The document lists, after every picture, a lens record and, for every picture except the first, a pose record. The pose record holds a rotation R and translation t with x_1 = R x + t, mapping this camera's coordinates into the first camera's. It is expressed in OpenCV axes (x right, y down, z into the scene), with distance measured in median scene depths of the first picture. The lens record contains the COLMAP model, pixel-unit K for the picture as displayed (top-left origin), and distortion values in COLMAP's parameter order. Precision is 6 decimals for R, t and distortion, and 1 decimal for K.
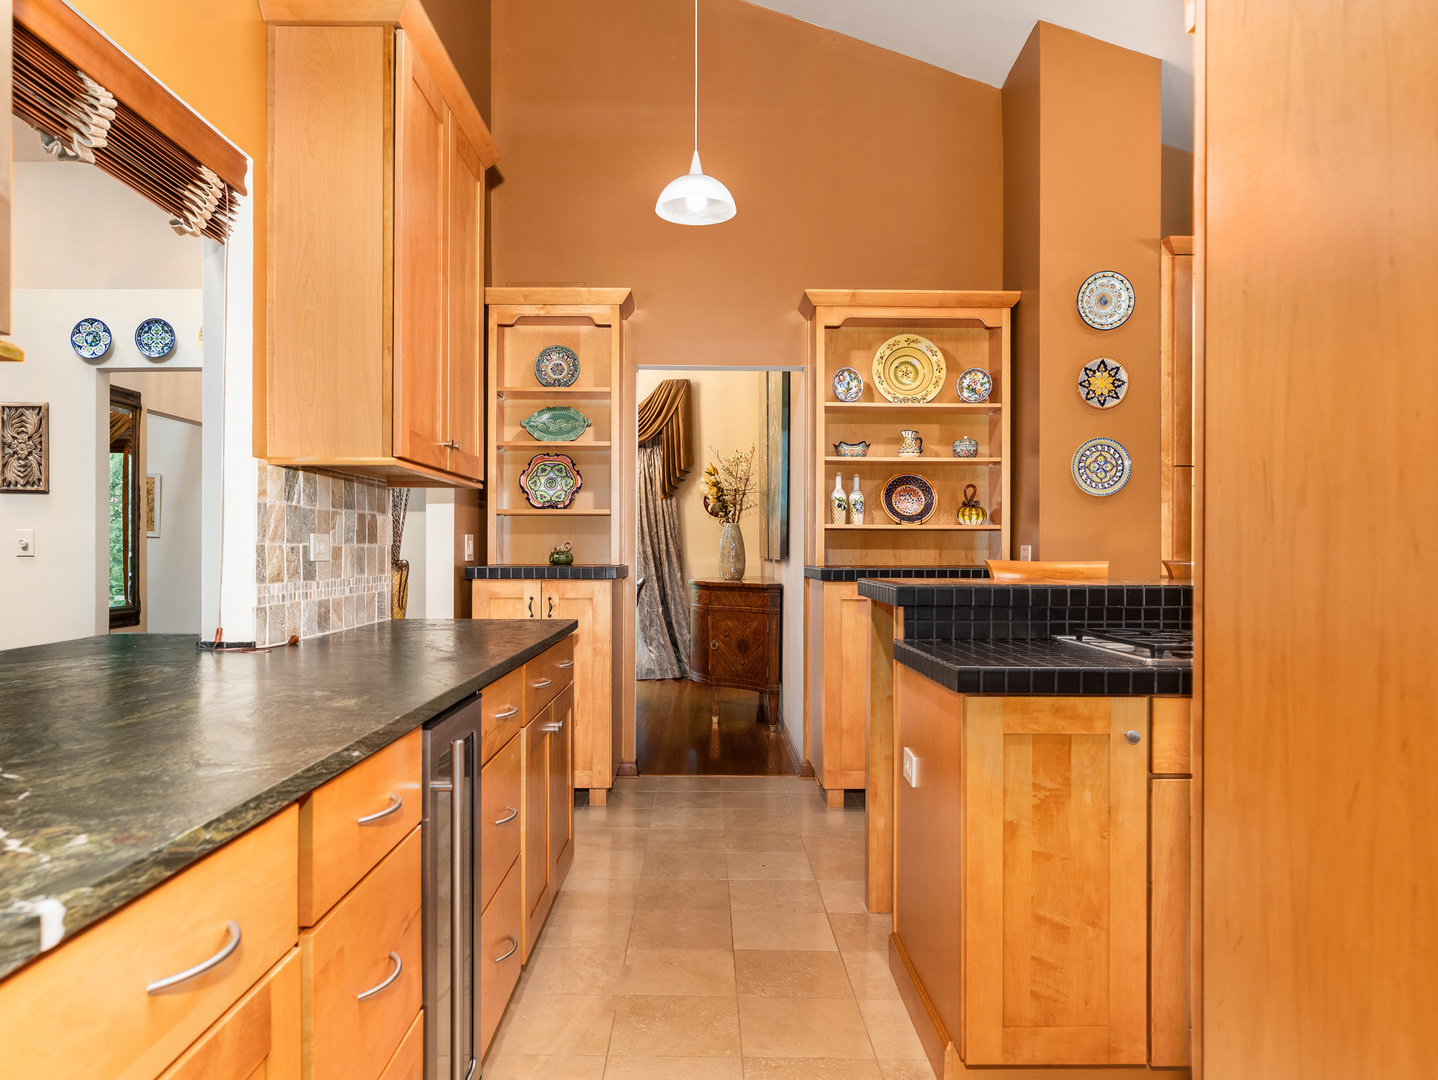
lens RADIAL K [[992.5, 0, 715.2], [0, 992.5, 547.1], [0, 0, 1]] dist [-0.001840, -0.001519]
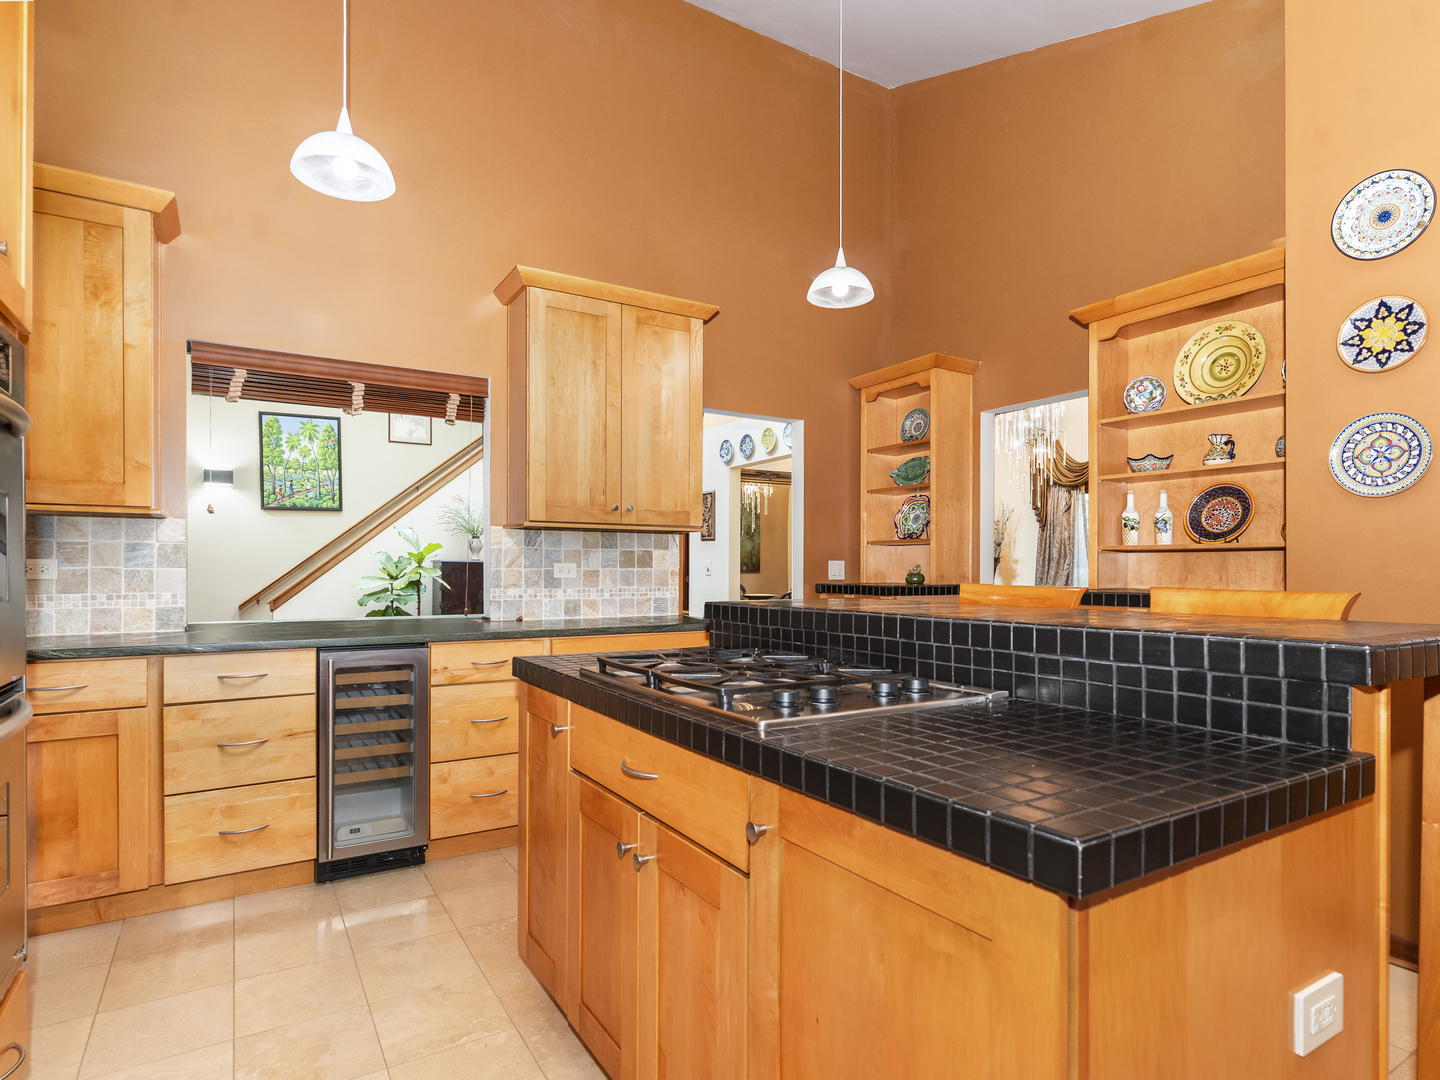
lens RADIAL K [[768.3, 0, 718.5], [0, 768.3, 554.5], [0, 0, 1]] dist [-0.000659, 0.002035]
pose [[0.521879, -0.017313, -0.852844, 0.603964], [0.000578, 0.999801, -0.019942, -0.000035], [0.853019, 0.009915, 0.521785, 0.321468]]
